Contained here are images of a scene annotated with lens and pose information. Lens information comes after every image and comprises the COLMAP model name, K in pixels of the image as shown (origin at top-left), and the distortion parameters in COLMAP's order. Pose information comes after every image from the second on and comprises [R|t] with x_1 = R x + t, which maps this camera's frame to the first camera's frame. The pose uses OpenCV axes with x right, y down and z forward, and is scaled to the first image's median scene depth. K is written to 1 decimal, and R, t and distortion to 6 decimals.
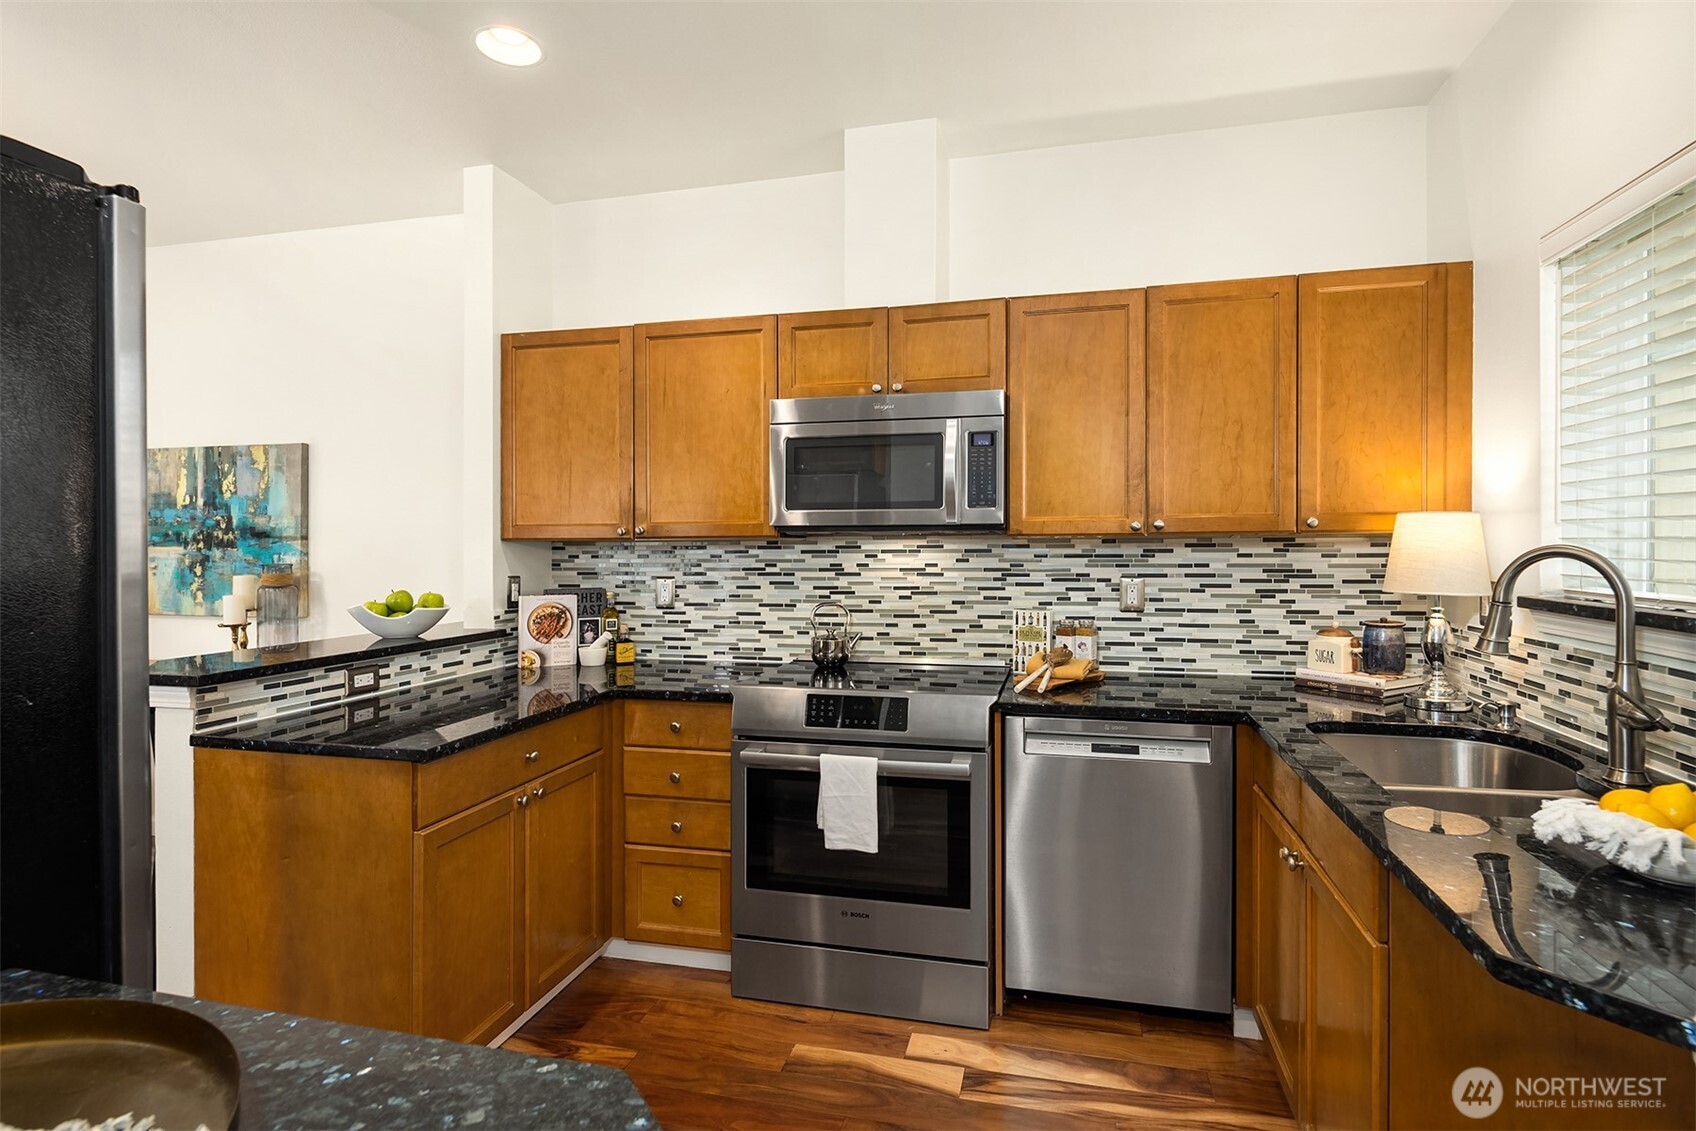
lens RADIAL K [[824.6, 0, 879.3], [0, 824.6, 550.4], [0, 0, 1]] dist [-0.006826, -0.000280]
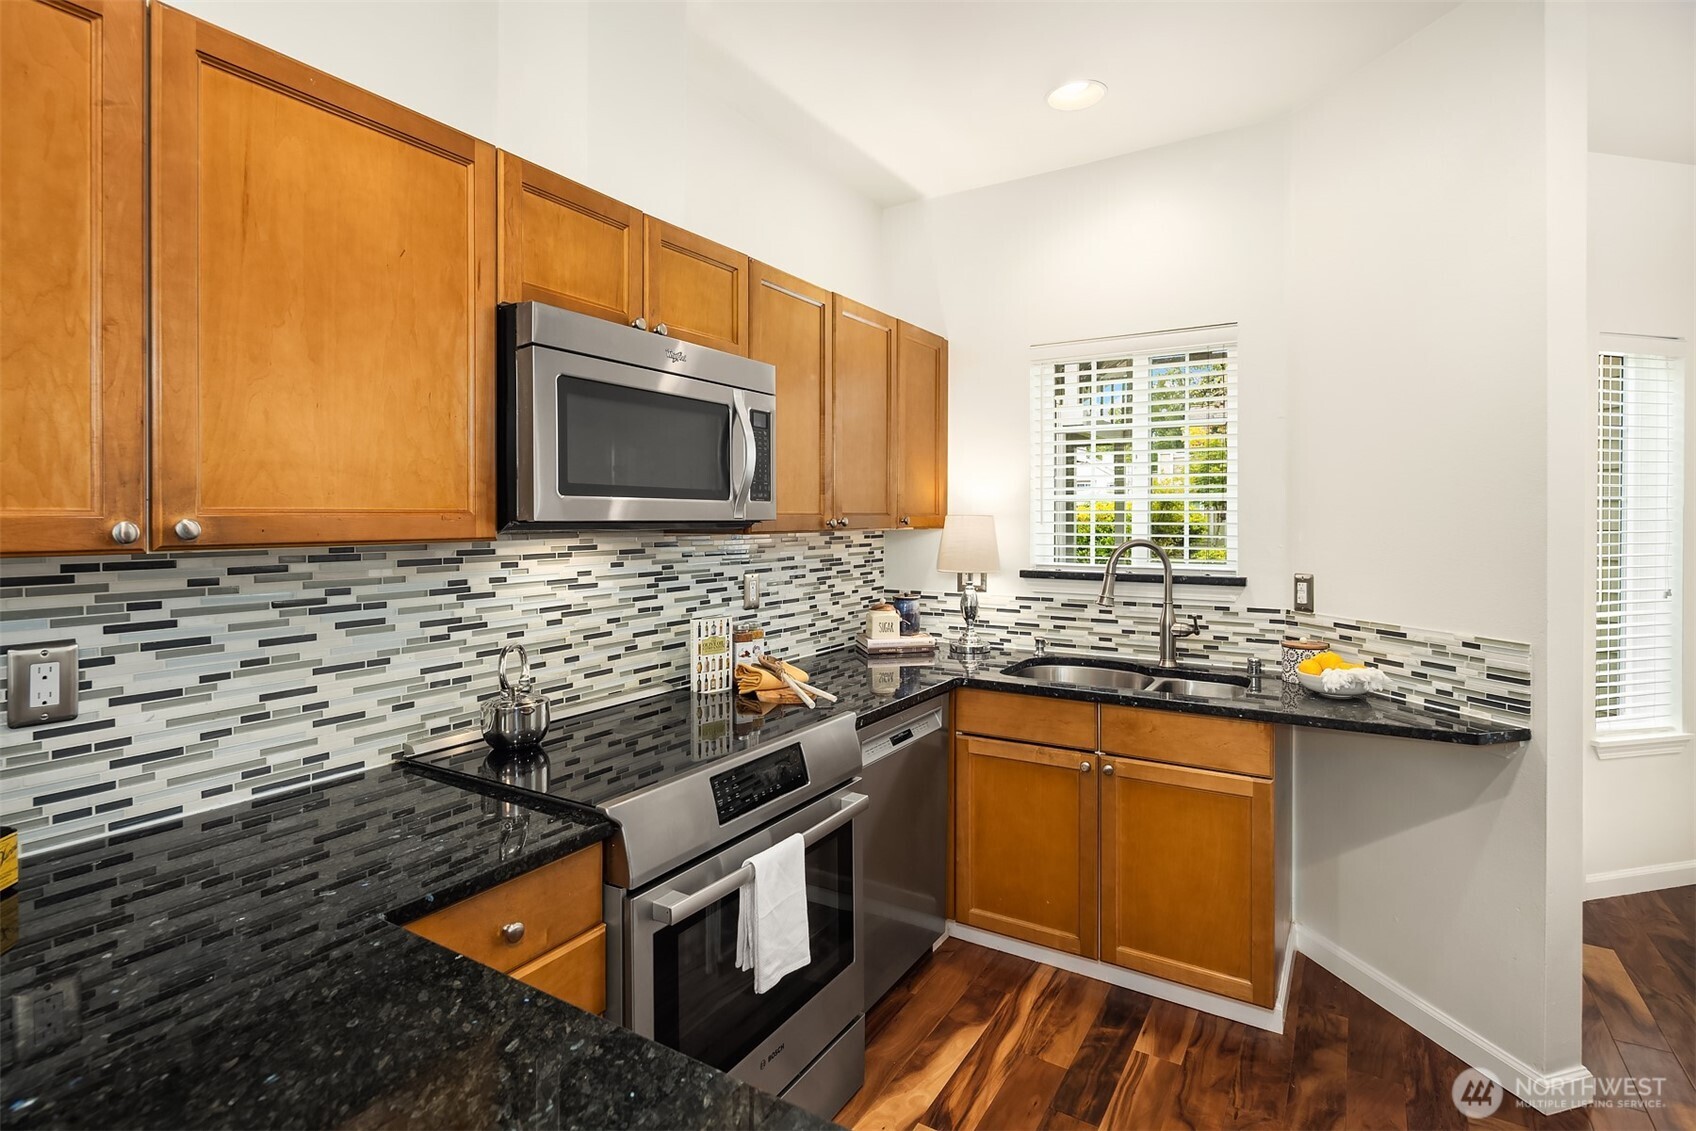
lens RADIAL K [[813.5, 0, 842.3], [0, 813.5, 535.2], [0, 0, 1]] dist [-0.000032, -0.000915]
pose [[0.329429, -0.014865, 0.944063, -0.569962], [0.009622, 0.999877, 0.012386, -0.023867], [-0.944131, 0.005003, 0.329532, 0.582728]]
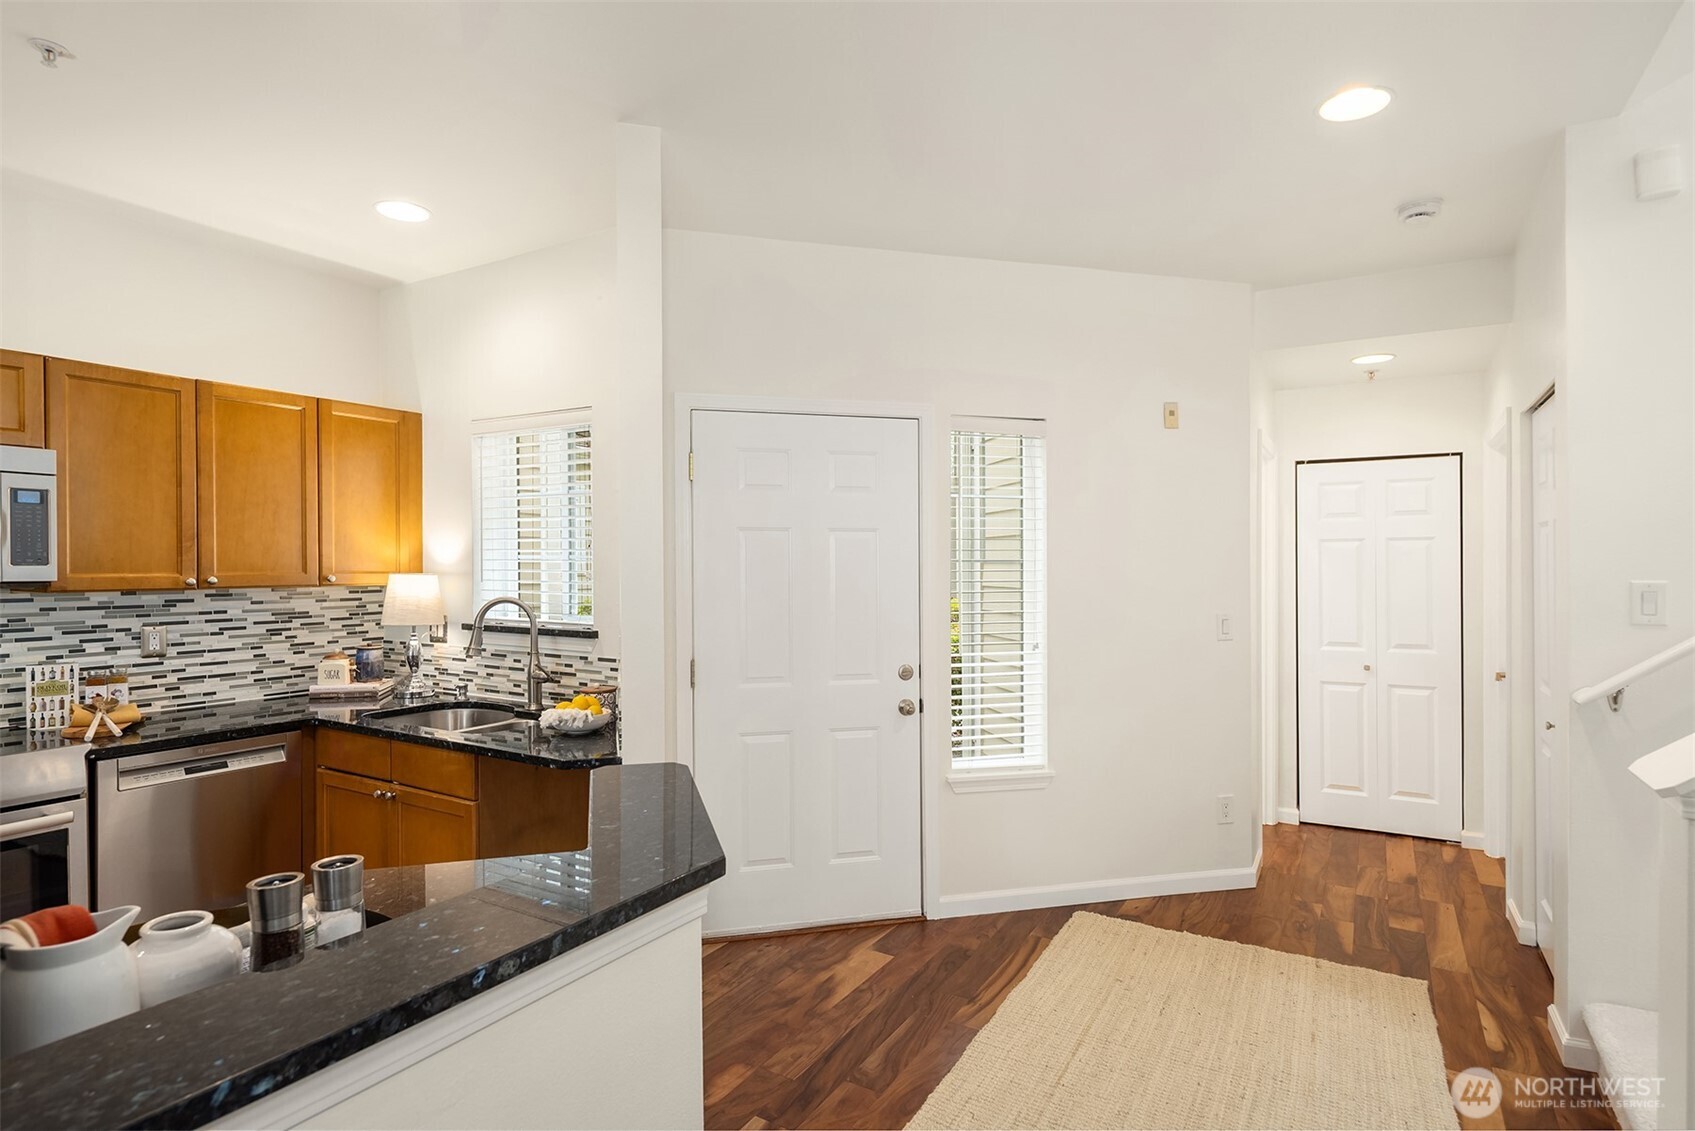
lens RADIAL K [[866.5, 0, 818.9], [0, 866.5, 582.5], [0, 0, 1]] dist [0.014953, -0.001308]
pose [[0.321428, -0.013725, 0.946834, -0.514331], [0.004011, 0.999906, 0.013132, -0.037014], [-0.946925, -0.000423, 0.321453, -0.217923]]
